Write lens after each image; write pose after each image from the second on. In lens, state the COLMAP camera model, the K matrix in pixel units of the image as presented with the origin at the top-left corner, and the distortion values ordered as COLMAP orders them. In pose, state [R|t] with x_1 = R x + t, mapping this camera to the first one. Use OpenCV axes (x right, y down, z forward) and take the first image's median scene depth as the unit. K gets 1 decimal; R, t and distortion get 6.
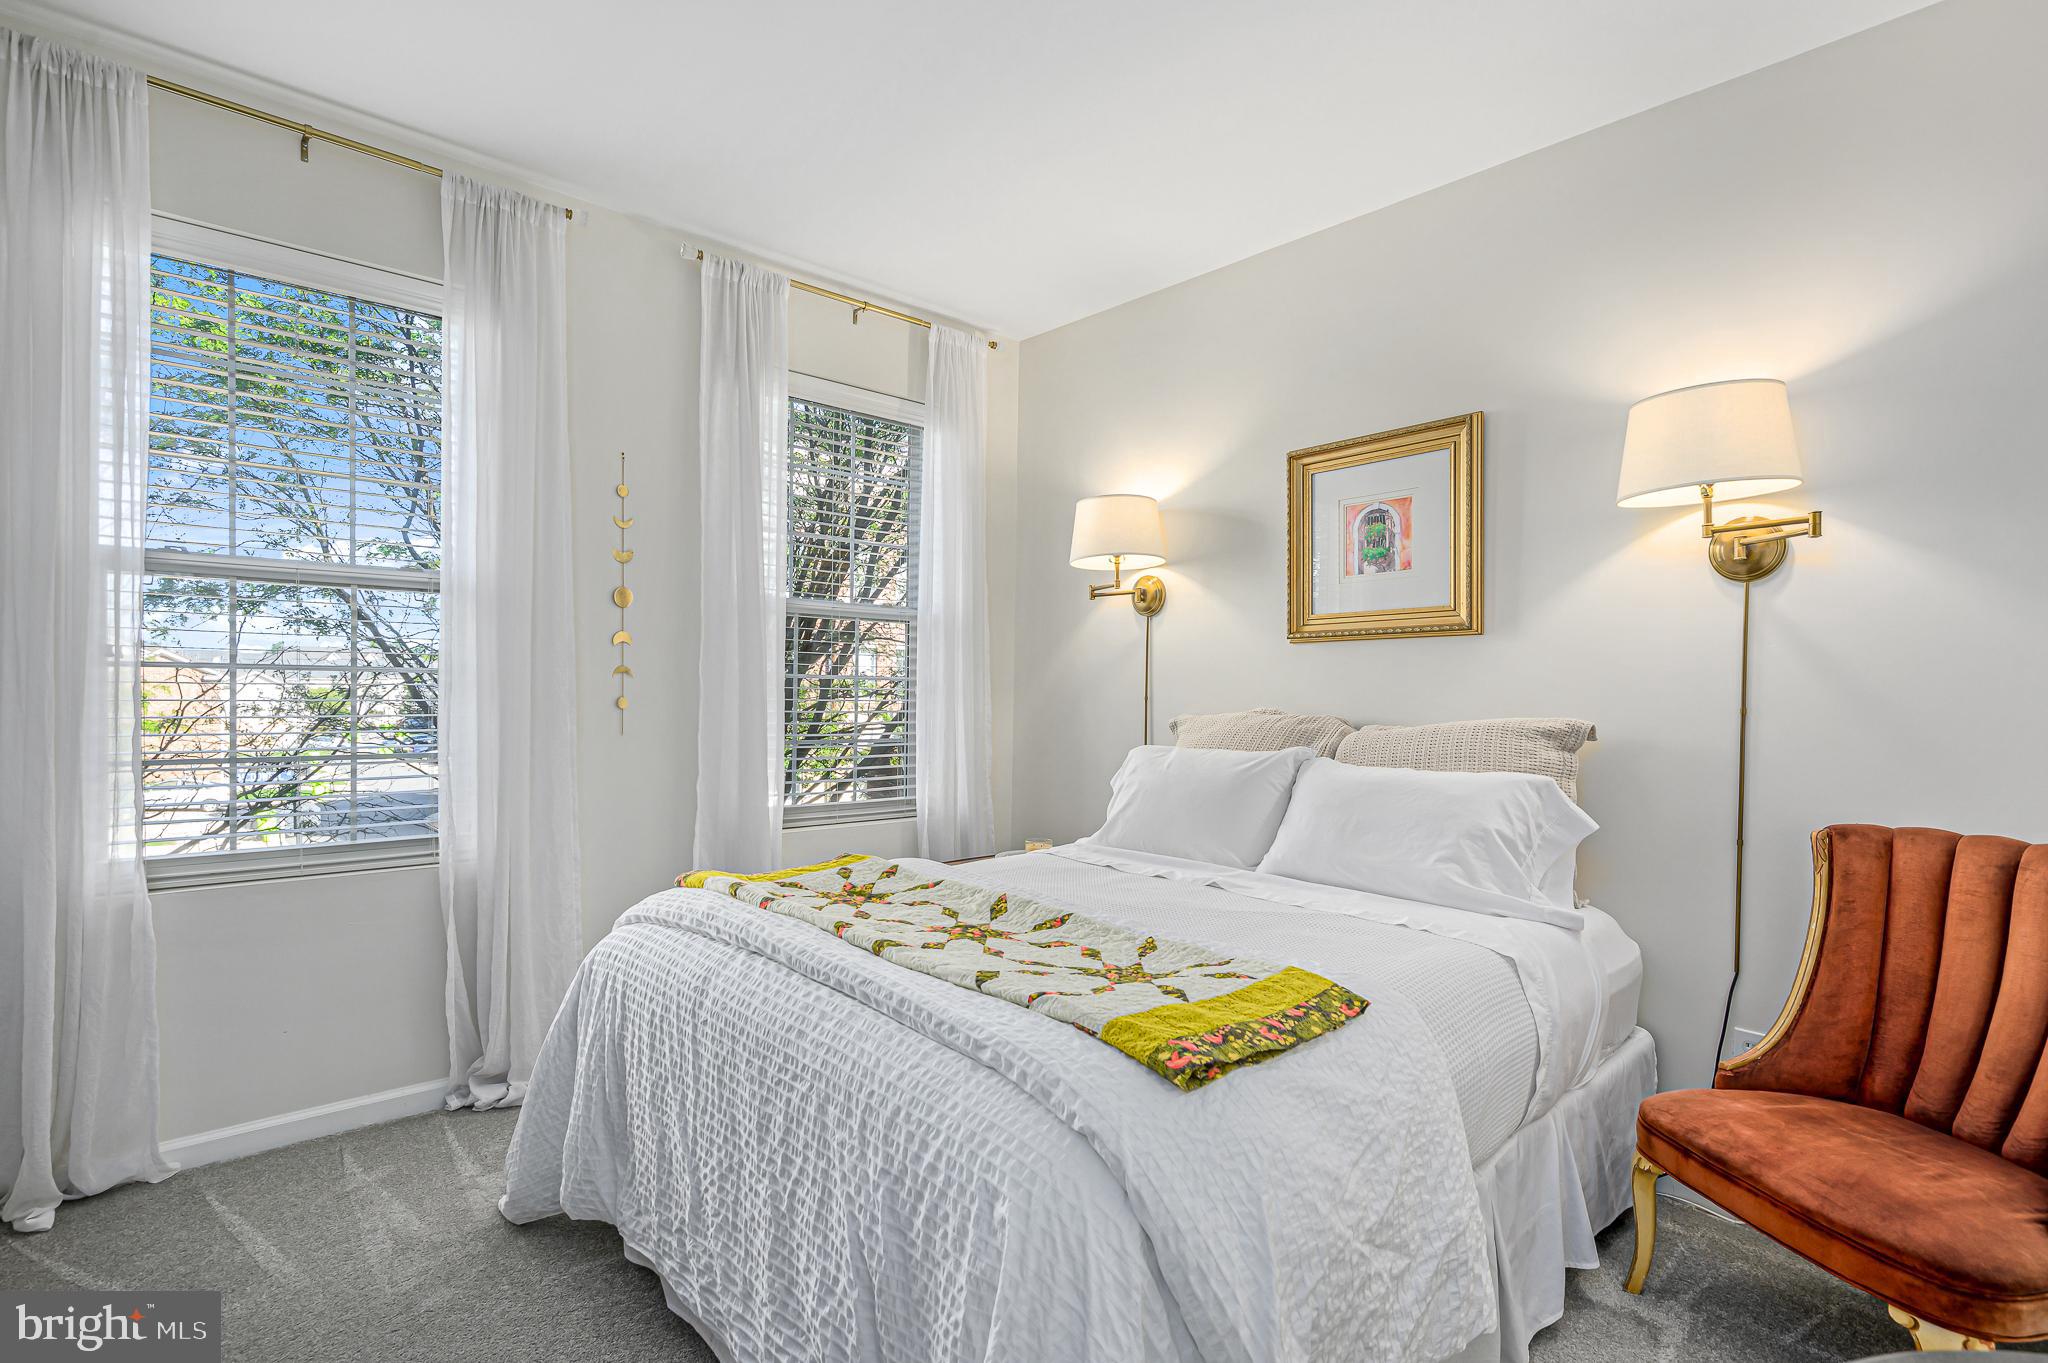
lens RADIAL K [[971.3, 0, 1029.2], [0, 971.3, 682.2], [0, 0, 1]] dist [0.001758, 0.000497]
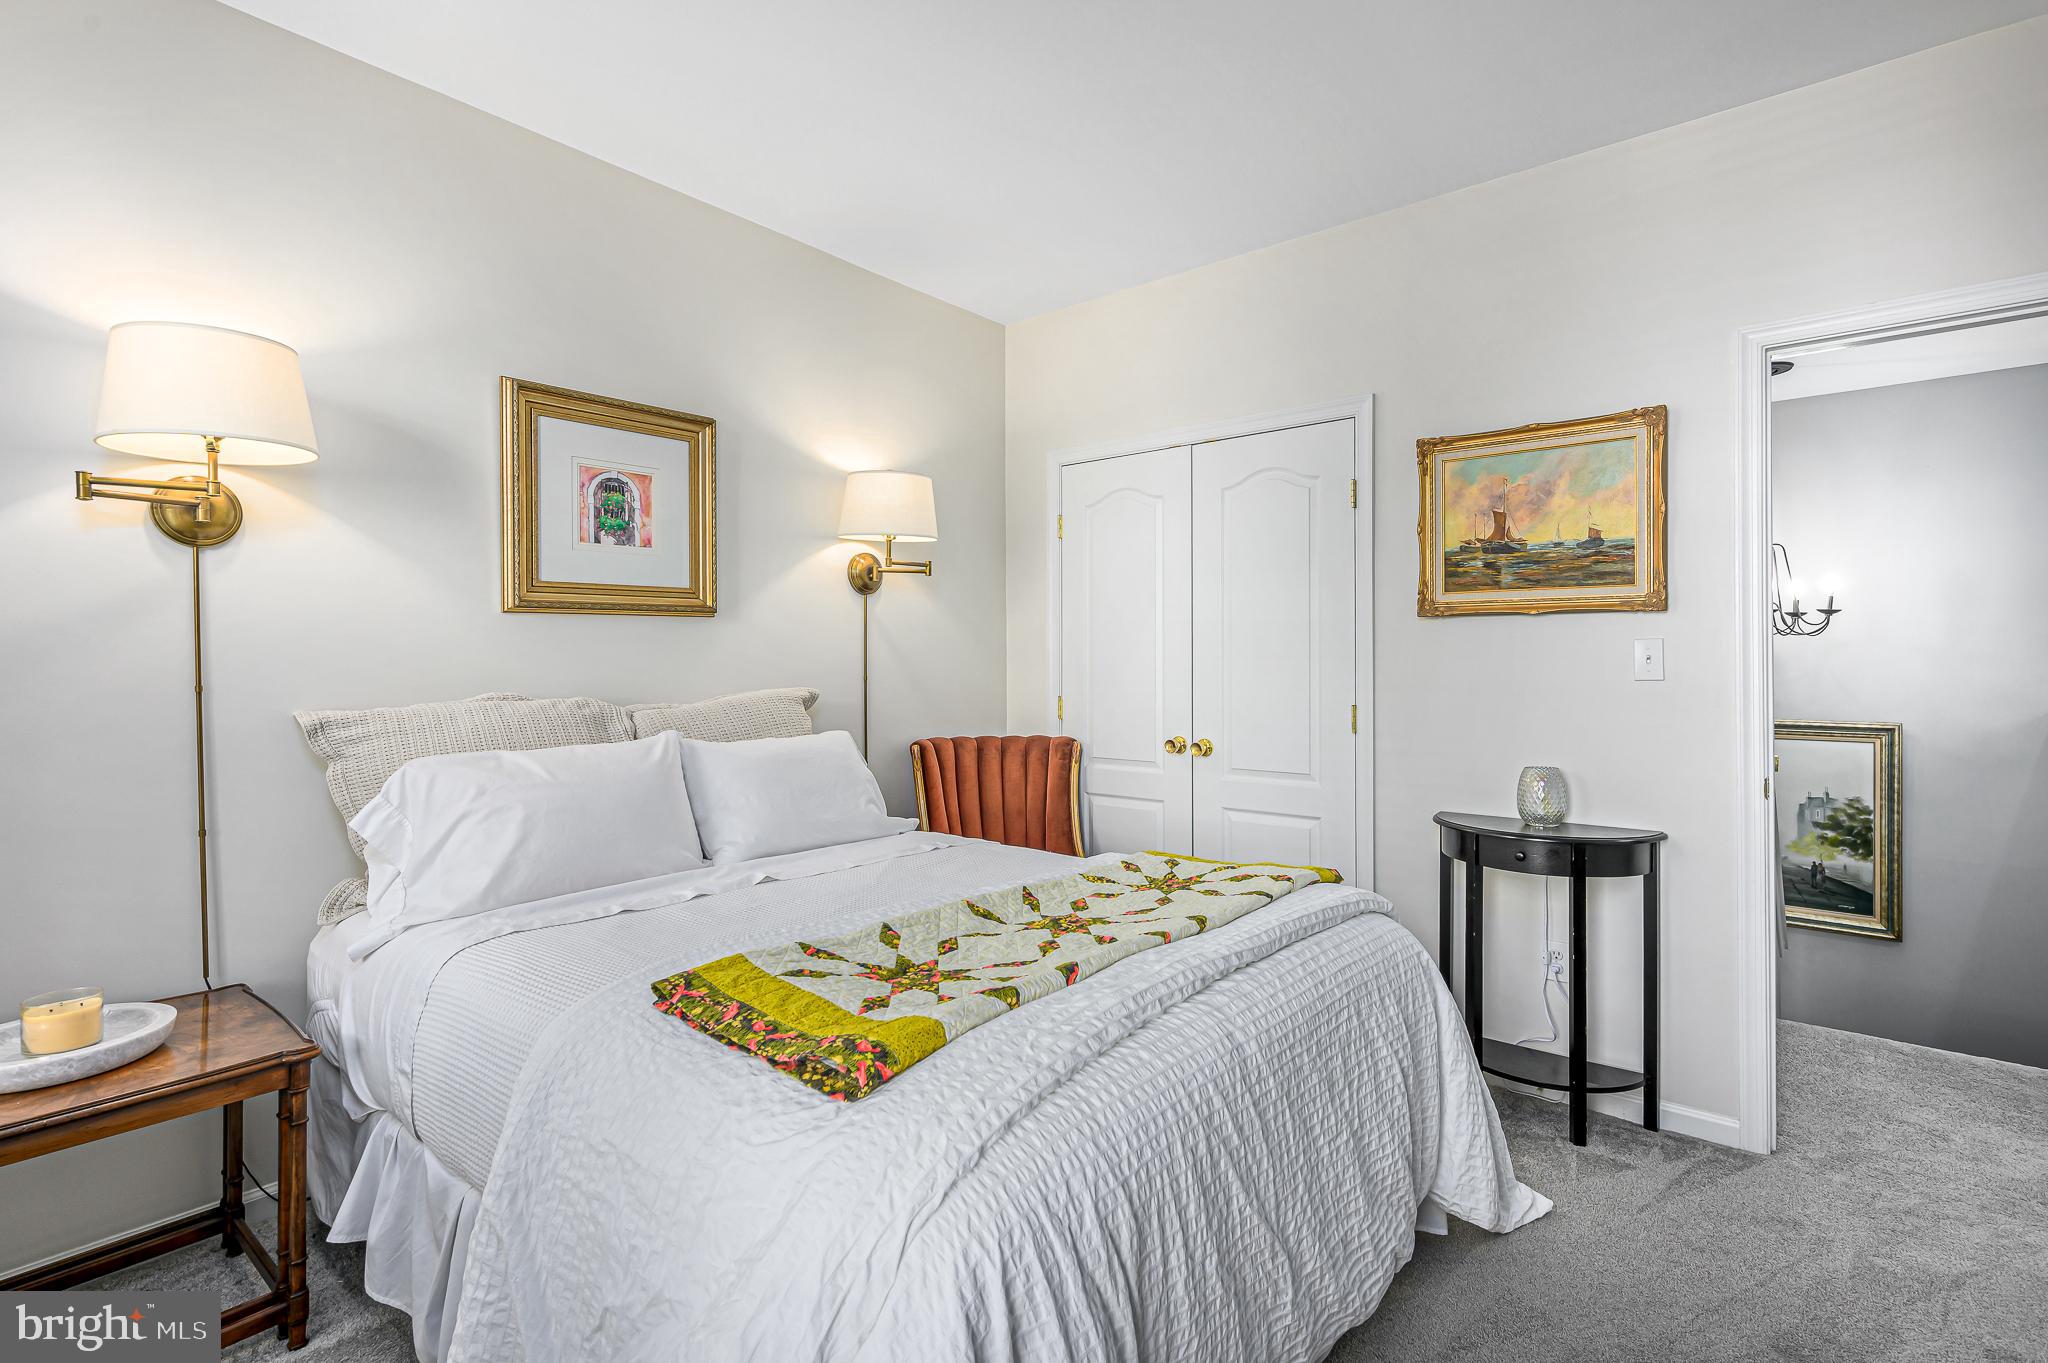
lens RADIAL K [[963.1, 0, 1005.7], [0, 963.1, 691.7], [0, 0, 1]] dist [-0.001077, 0.000667]
pose [[-0.115454, -0.044083, 0.992334, -0.637797], [-0.005063, 0.999028, 0.043792, -0.011619], [-0.993300, 0.000032, -0.115565, 0.730237]]
